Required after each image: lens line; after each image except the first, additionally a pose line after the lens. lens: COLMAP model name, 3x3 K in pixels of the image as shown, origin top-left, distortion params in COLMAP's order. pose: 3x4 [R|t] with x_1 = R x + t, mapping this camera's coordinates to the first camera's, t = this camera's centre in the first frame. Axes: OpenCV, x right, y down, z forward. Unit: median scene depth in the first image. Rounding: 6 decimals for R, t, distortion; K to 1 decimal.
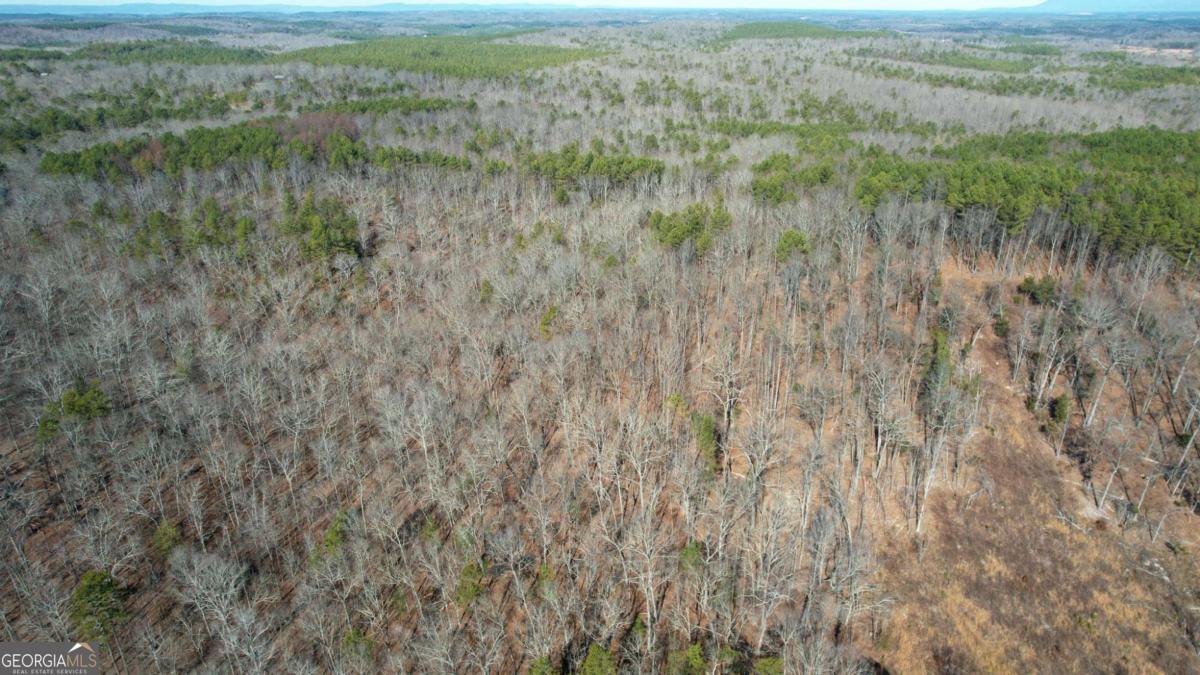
lens RADIAL K [[770.3, 0, 605.4], [0, 770.3, 340.3], [0, 0, 1]] dist [-0.081967, 0.077789]
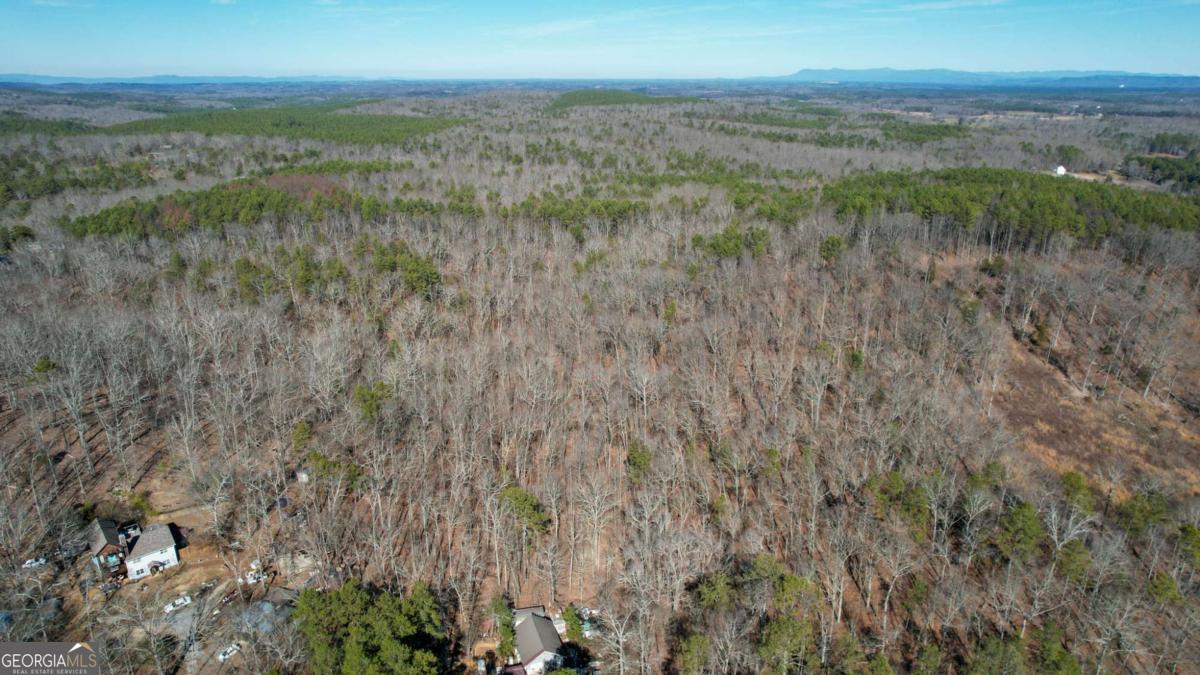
lens RADIAL K [[777.8, 0, 603.5], [0, 777.8, 329.8], [0, 0, 1]] dist [-0.082988, 0.080003]
pose [[0.967092, -0.078265, 0.242089, -0.464887], [0.101352, 0.991263, -0.084415, 0.091962], [-0.233368, 0.106173, 0.966575, -0.206257]]
